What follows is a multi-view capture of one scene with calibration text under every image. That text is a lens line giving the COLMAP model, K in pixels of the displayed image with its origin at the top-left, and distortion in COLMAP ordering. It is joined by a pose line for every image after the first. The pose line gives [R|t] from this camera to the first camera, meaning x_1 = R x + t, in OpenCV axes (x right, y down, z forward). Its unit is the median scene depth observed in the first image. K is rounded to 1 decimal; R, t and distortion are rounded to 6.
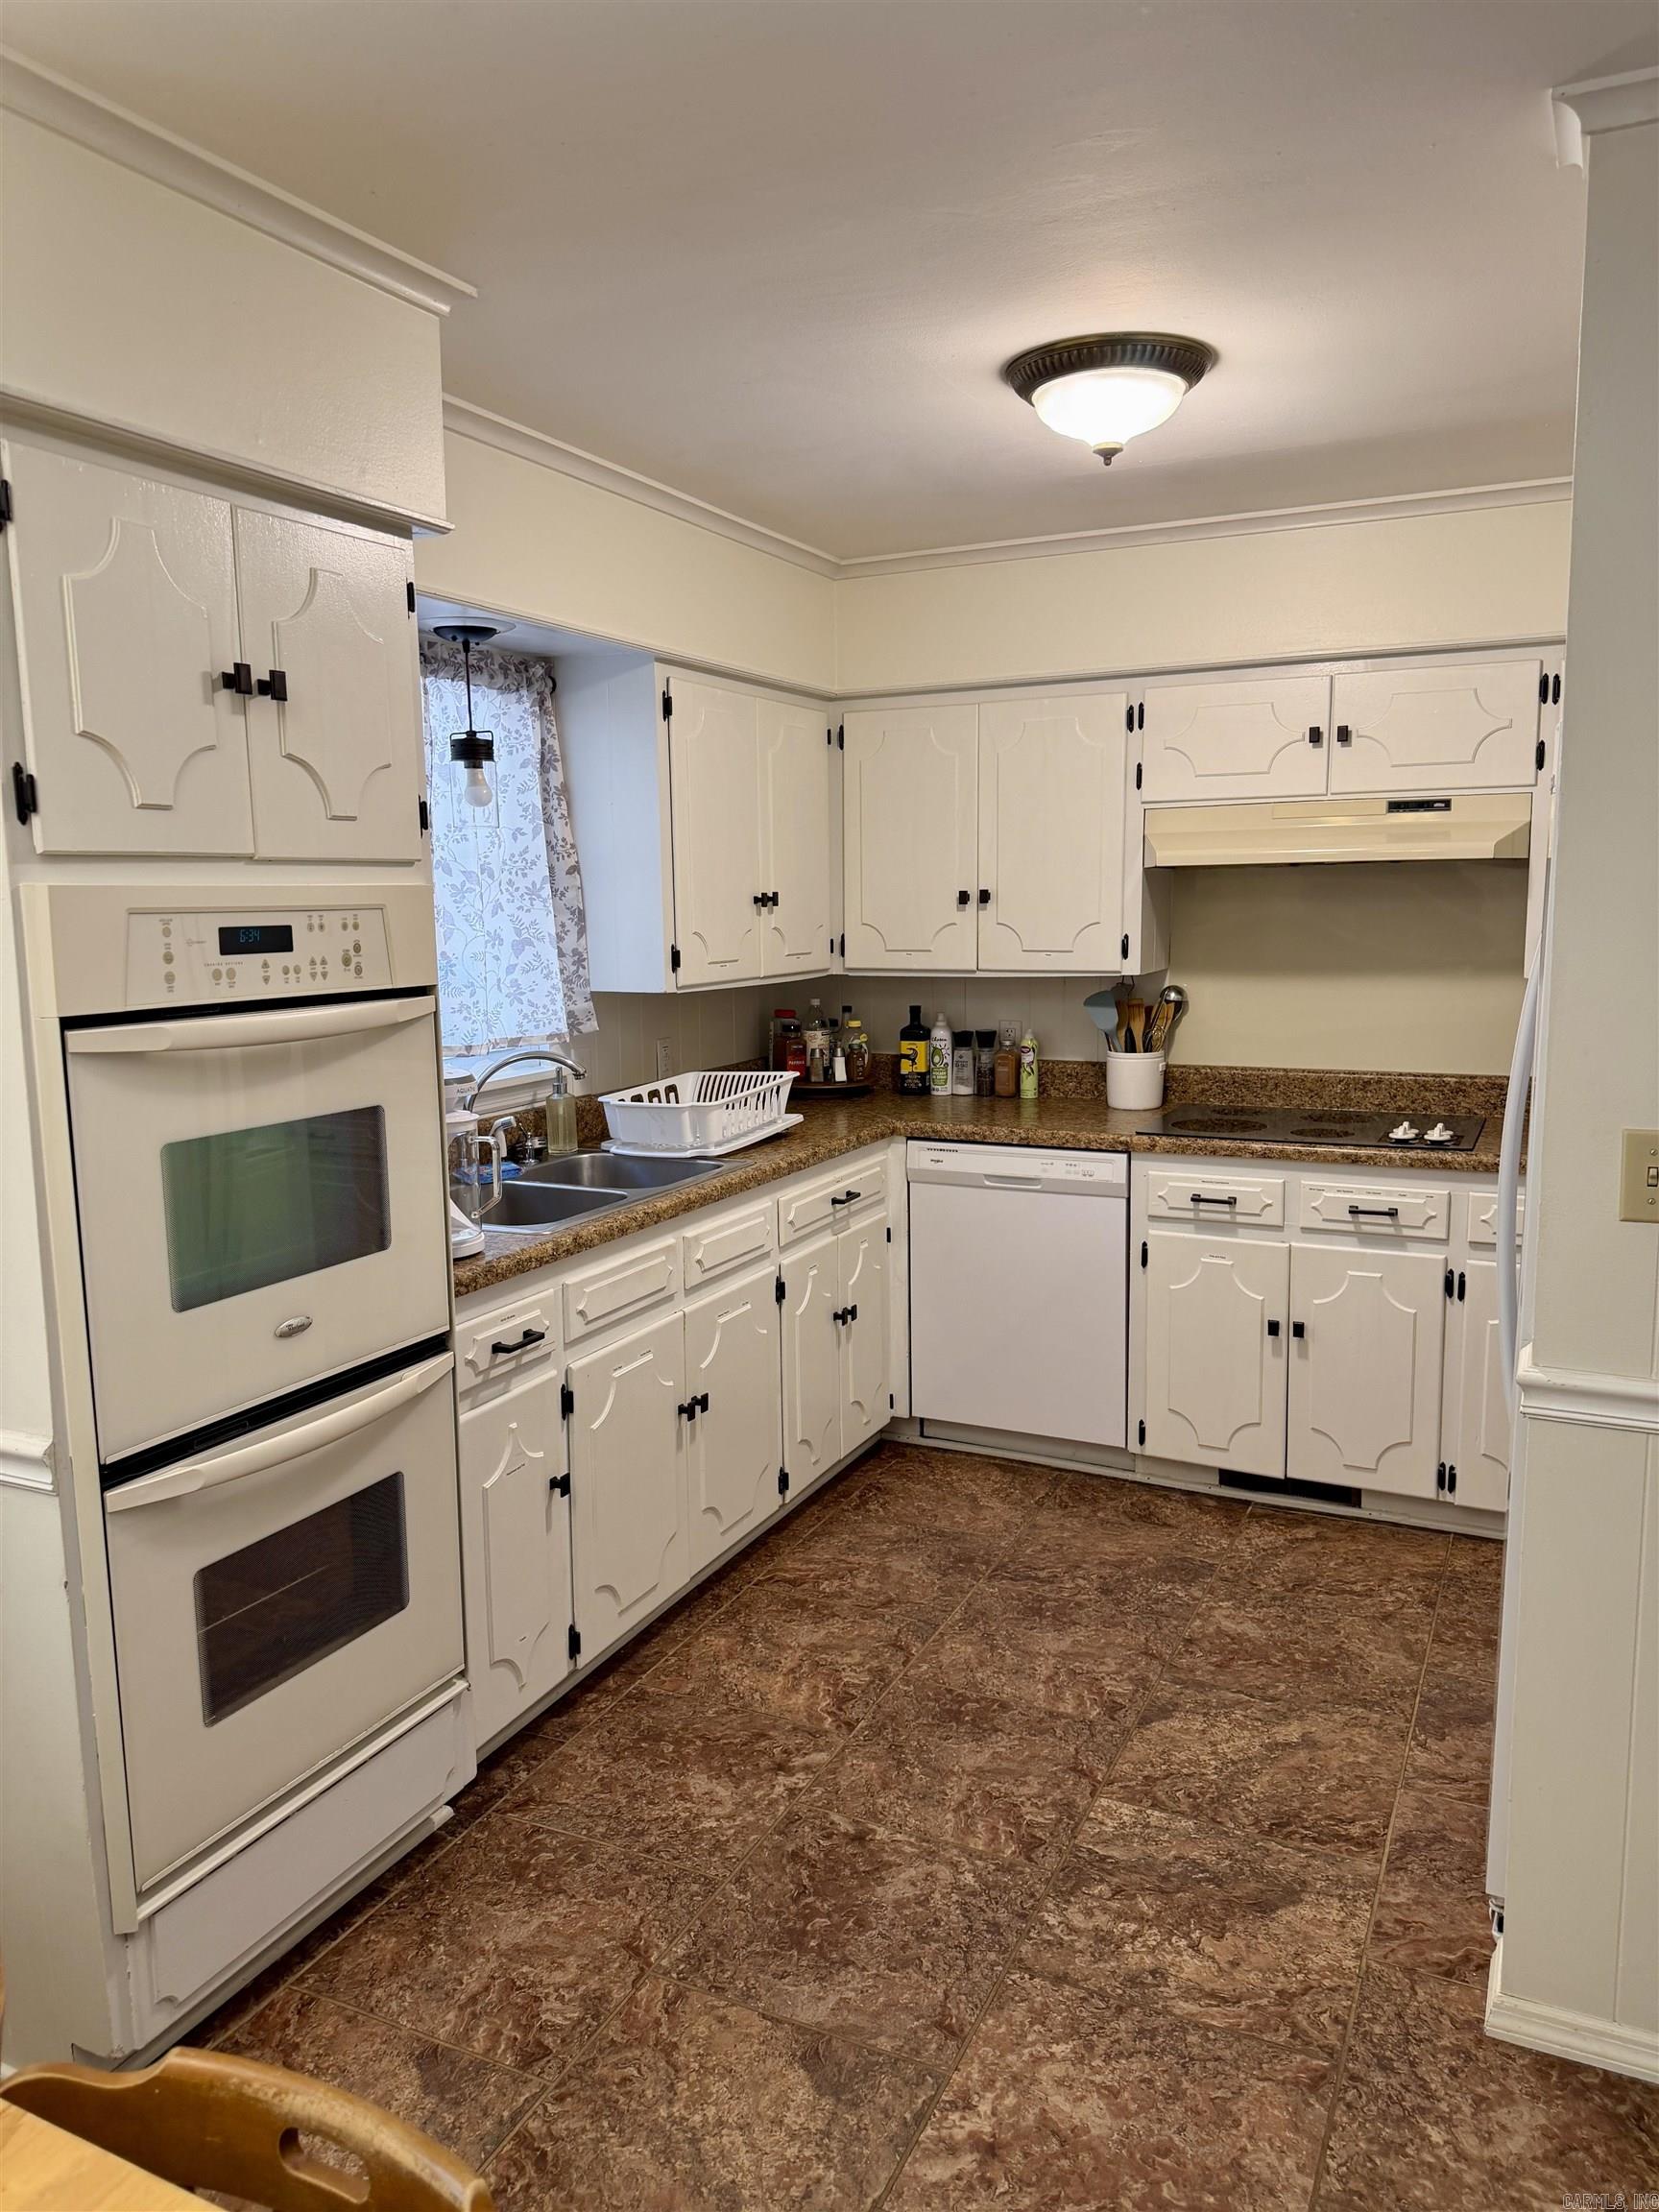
lens RADIAL K [[1520.8, 0, 829.5], [0, 1520.8, 1106.0], [0, 0, 1]] dist [0.173774, -0.309266]
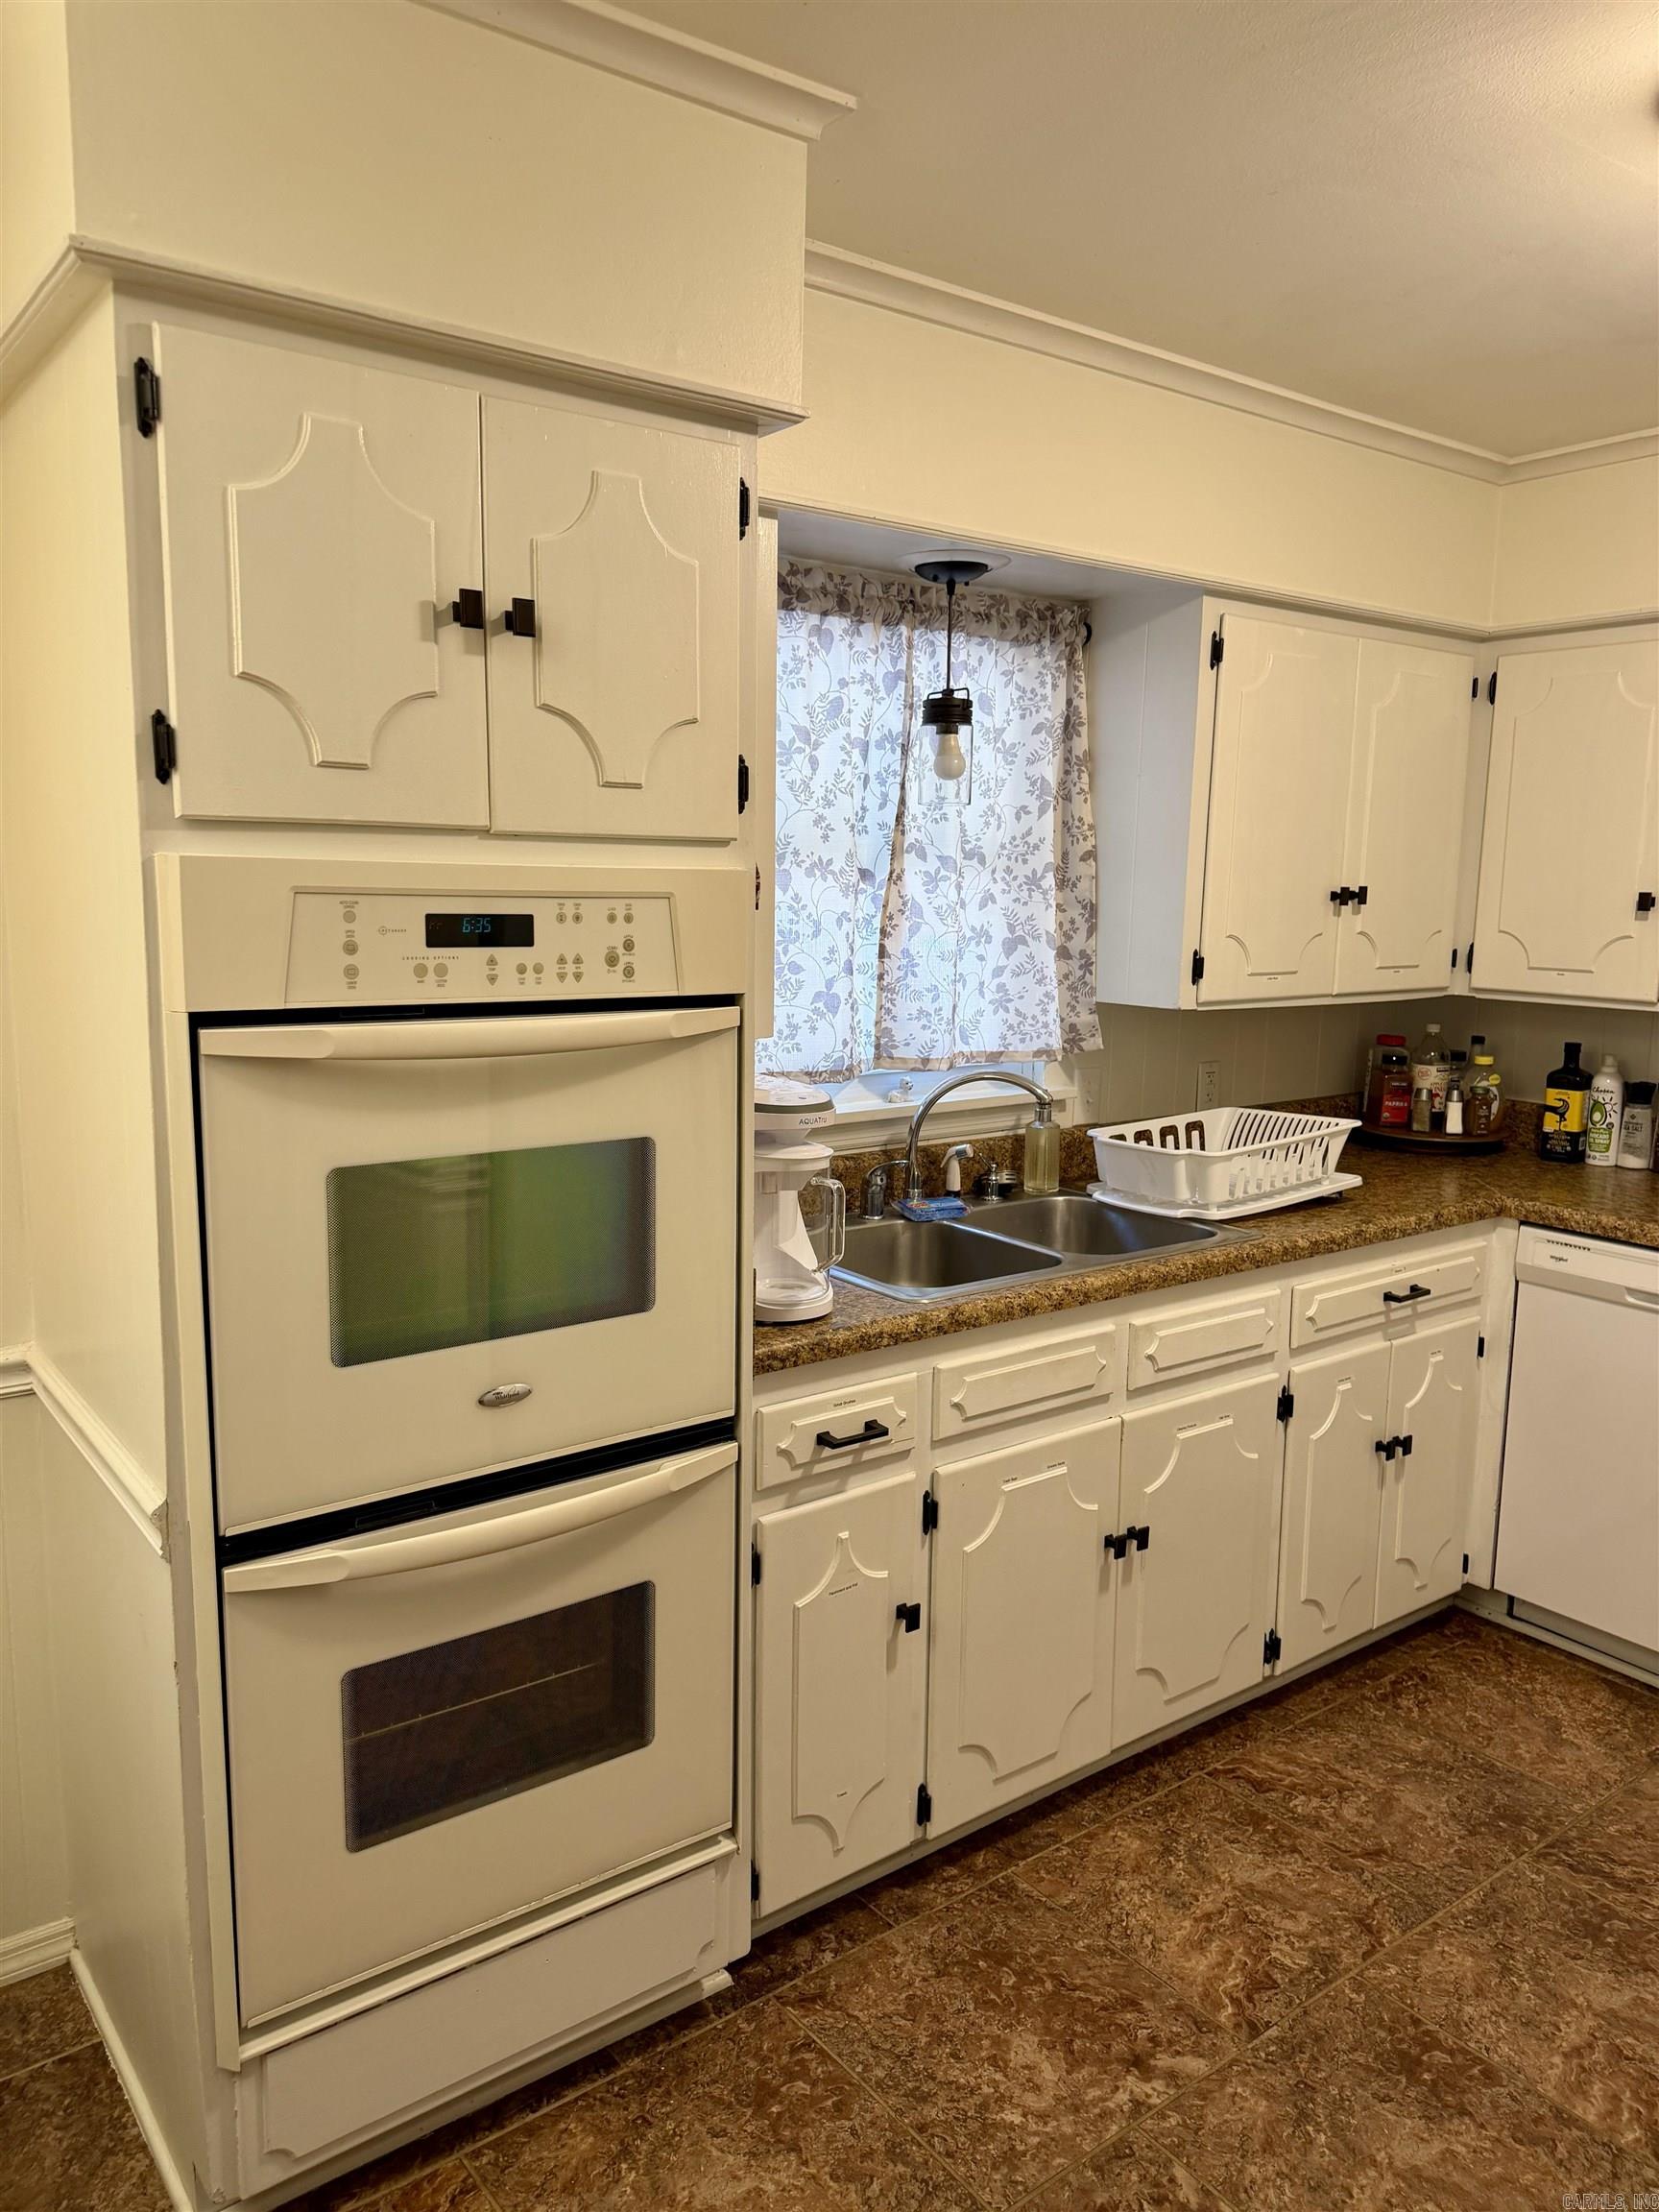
lens RADIAL K [[1557.6, 0, 788.4], [0, 1557.6, 1116.4], [0, 0, 1]] dist [0.129237, -0.204364]
pose [[0.890426, 0.094987, -0.445106, 0.105195], [-0.090211, 0.995410, 0.031958, -0.033074], [0.446099, 0.011698, 0.894907, 0.214820]]
